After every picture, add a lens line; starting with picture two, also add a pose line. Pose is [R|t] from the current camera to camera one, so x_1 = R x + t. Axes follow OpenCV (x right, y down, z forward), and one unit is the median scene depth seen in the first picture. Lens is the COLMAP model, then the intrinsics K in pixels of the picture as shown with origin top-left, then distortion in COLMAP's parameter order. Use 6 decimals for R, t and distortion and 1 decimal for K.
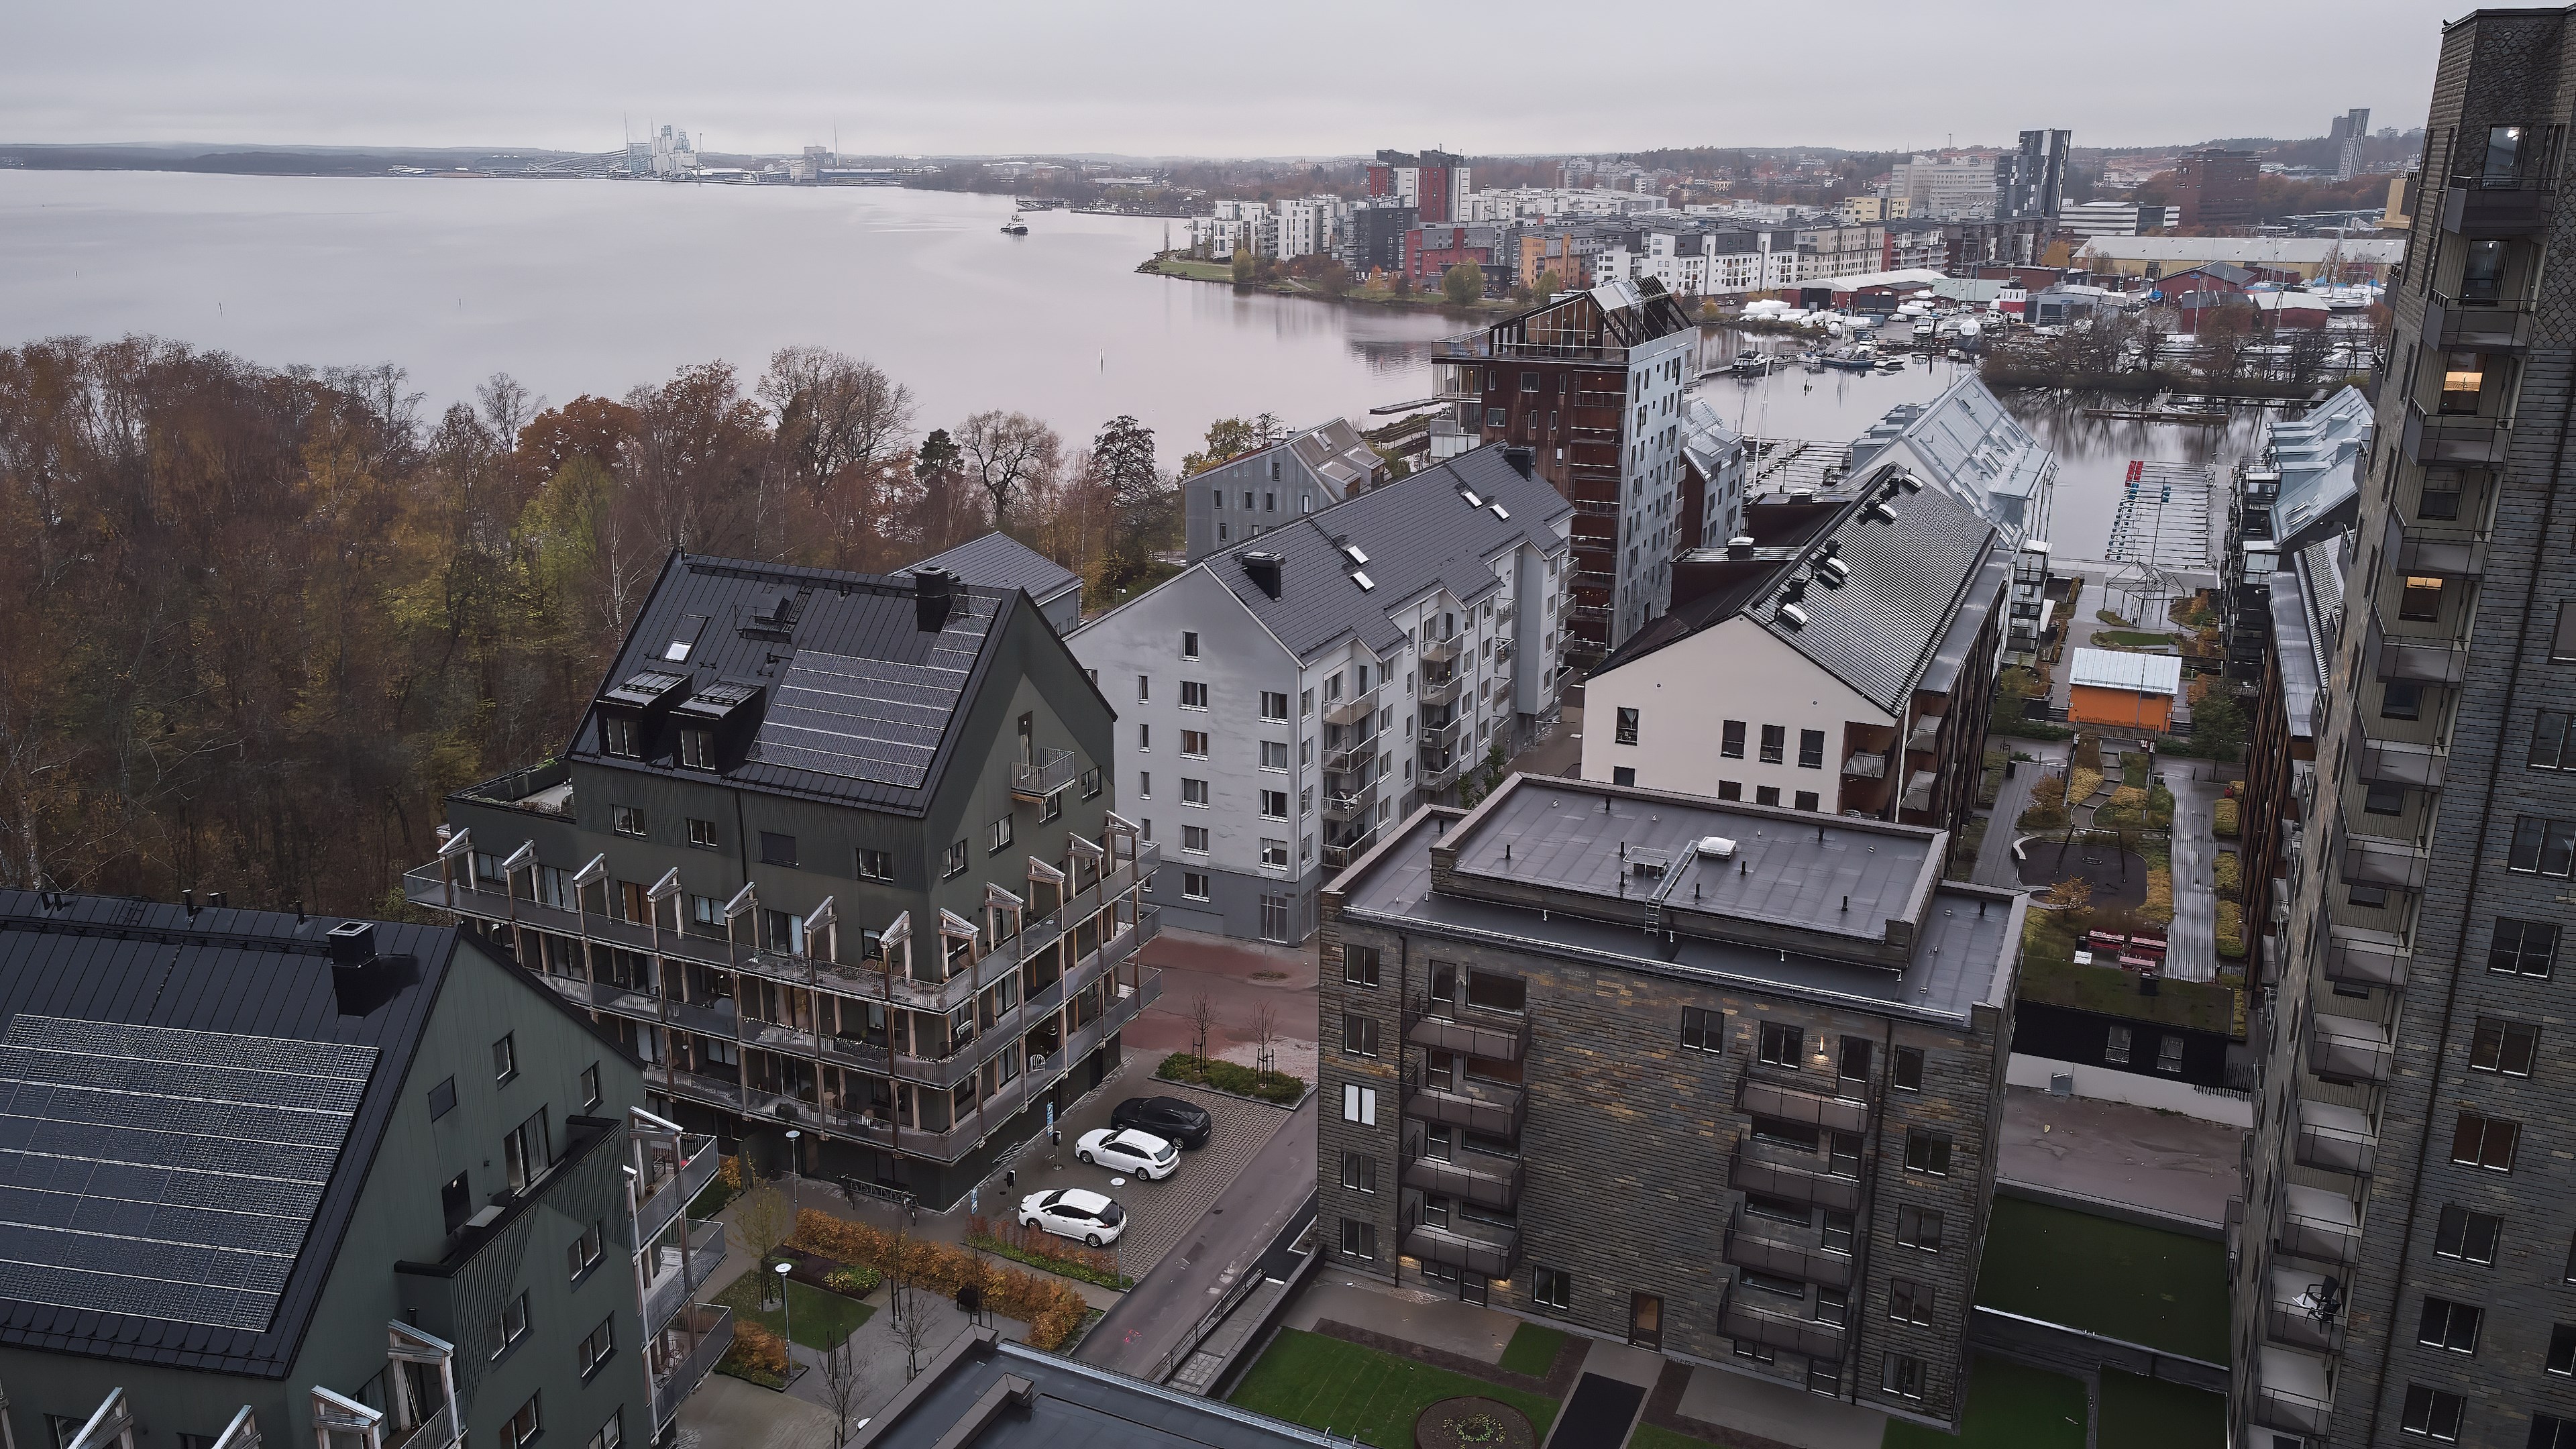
lens RADIAL K [[1898.1, 0, 1272.5], [0, 1898.1, 727.8], [0, 0, 1]] dist [0.022075, 0.004885]
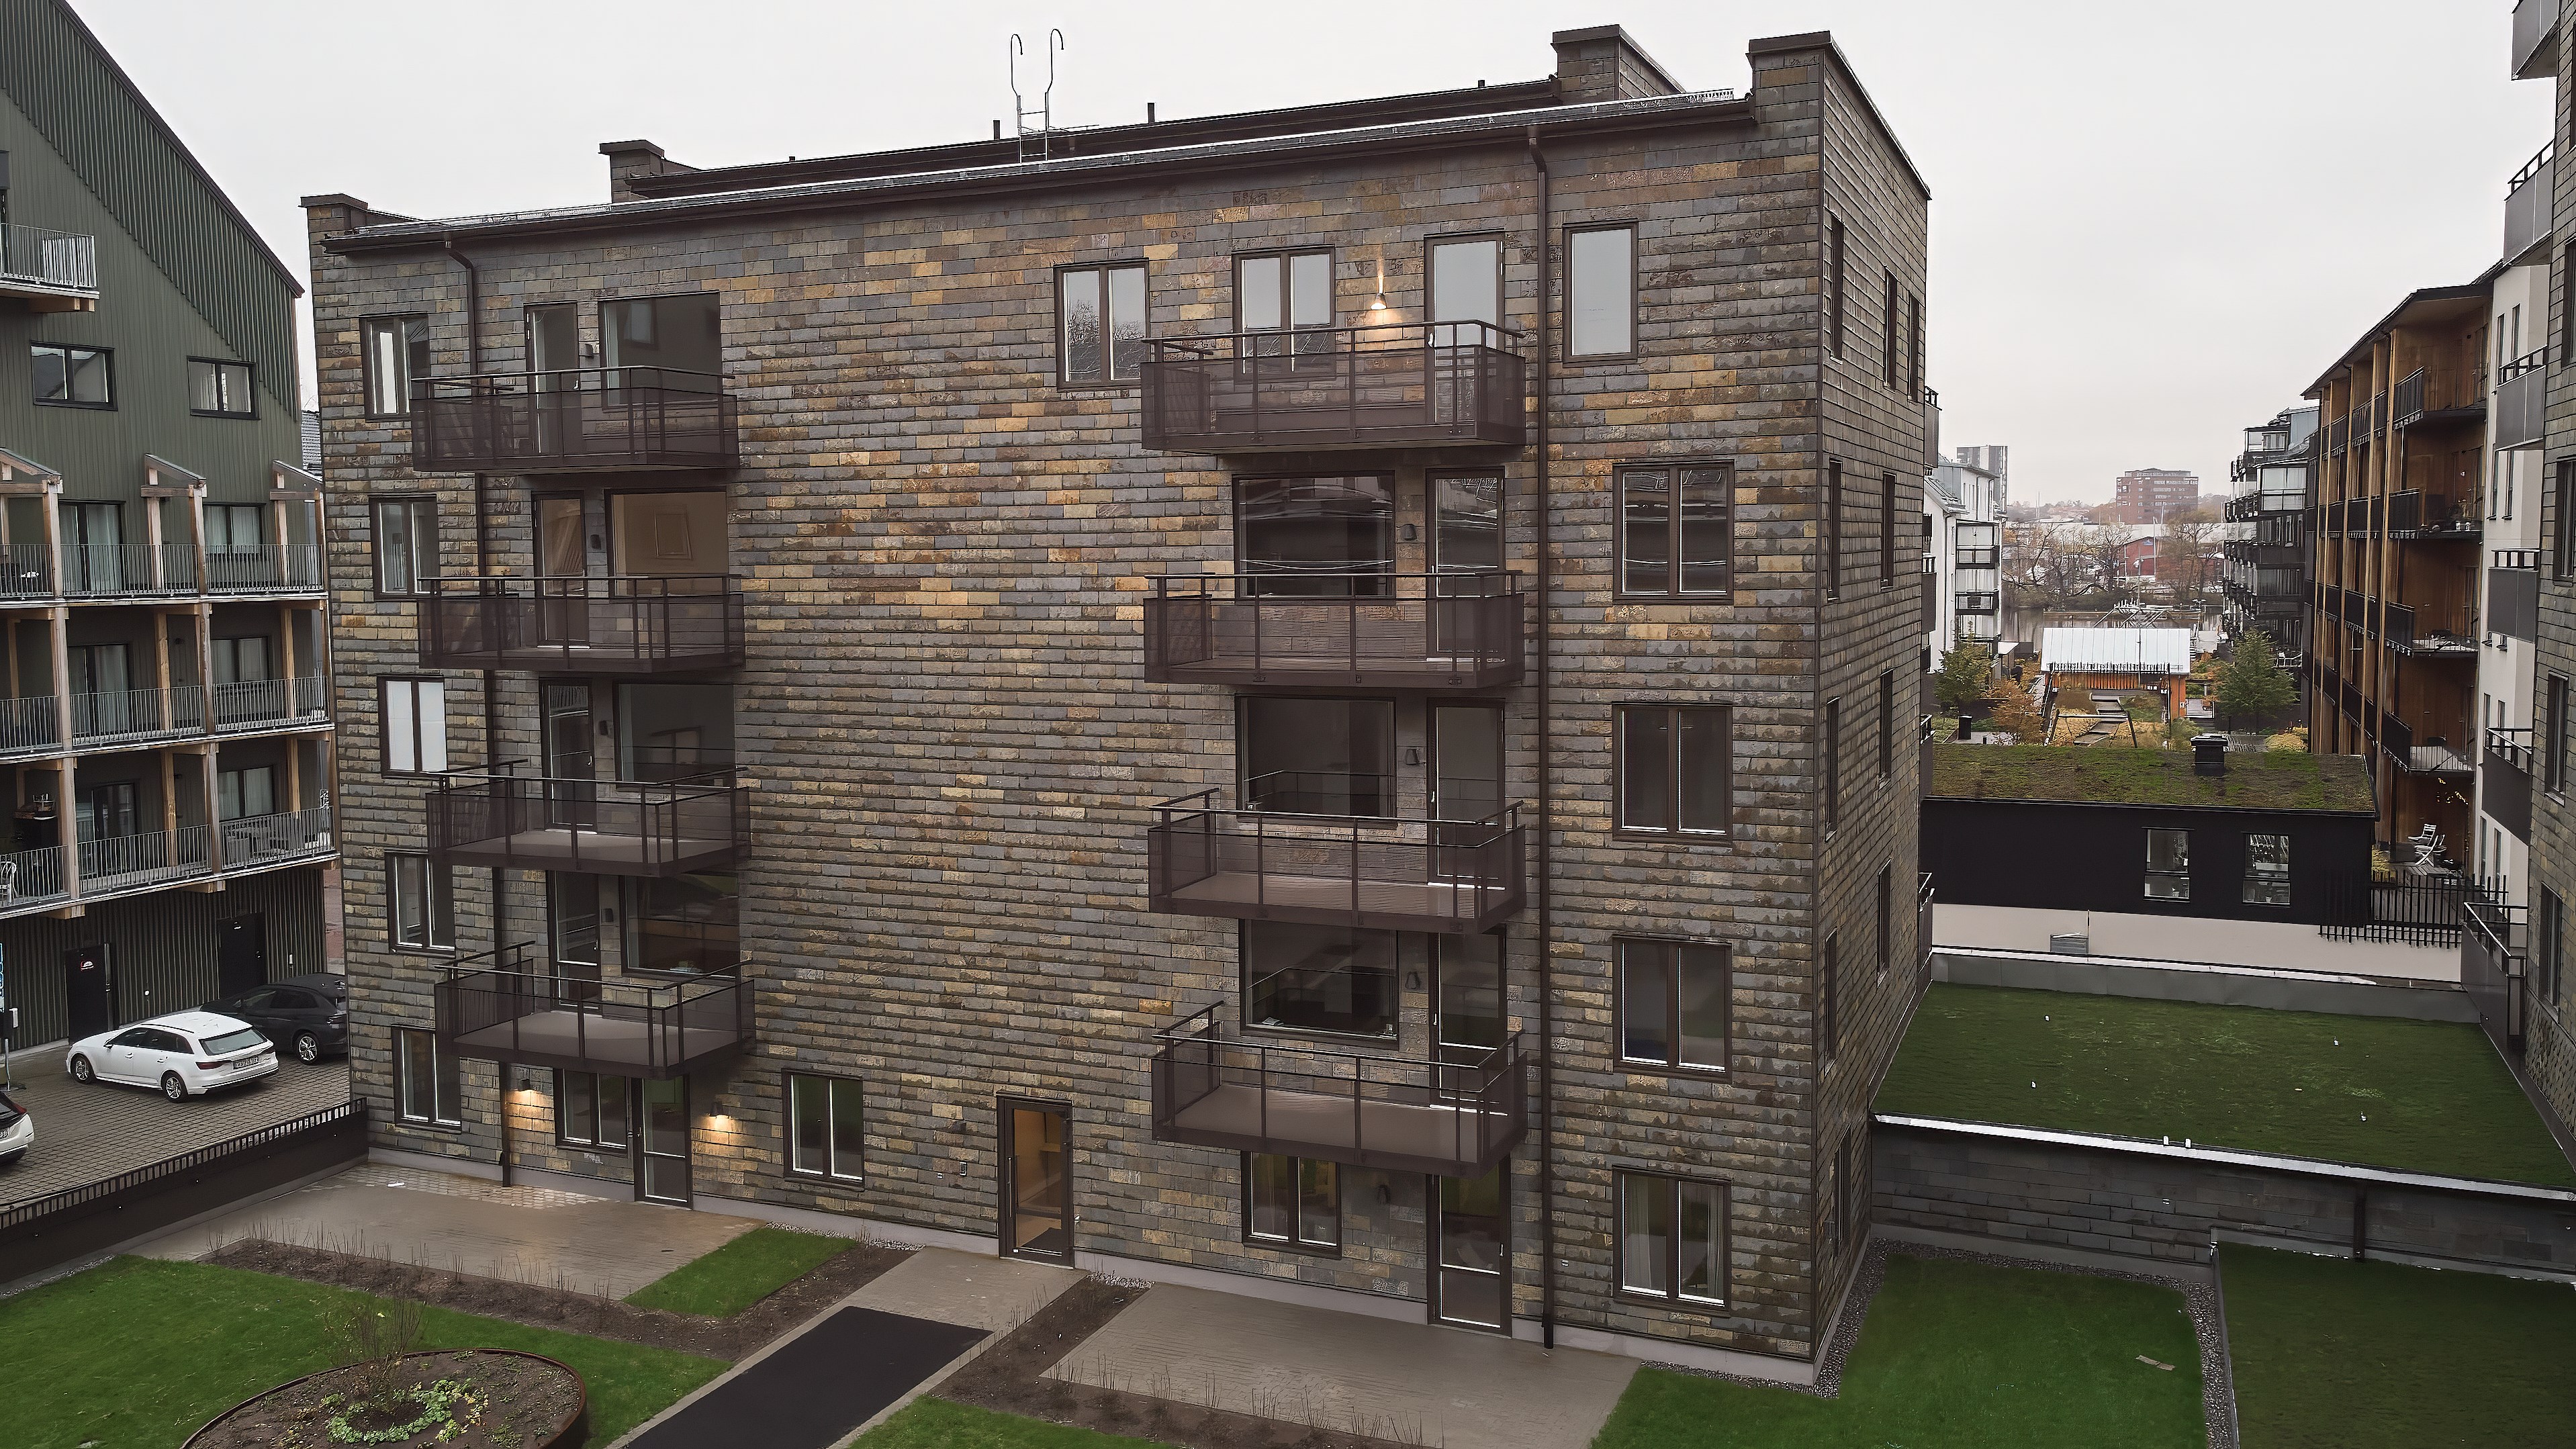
lens RADIAL K [[1898.0, 0, 1306.0], [0, 1898.0, 715.6], [0, 0, 1]] dist [0.022075, 0.004885]
pose [[0.999679, -0.013776, 0.021246, 0.246530], [0.018232, 0.973867, -0.226386, 0.311045], [-0.017572, 0.226701, 0.973806, 0.610159]]
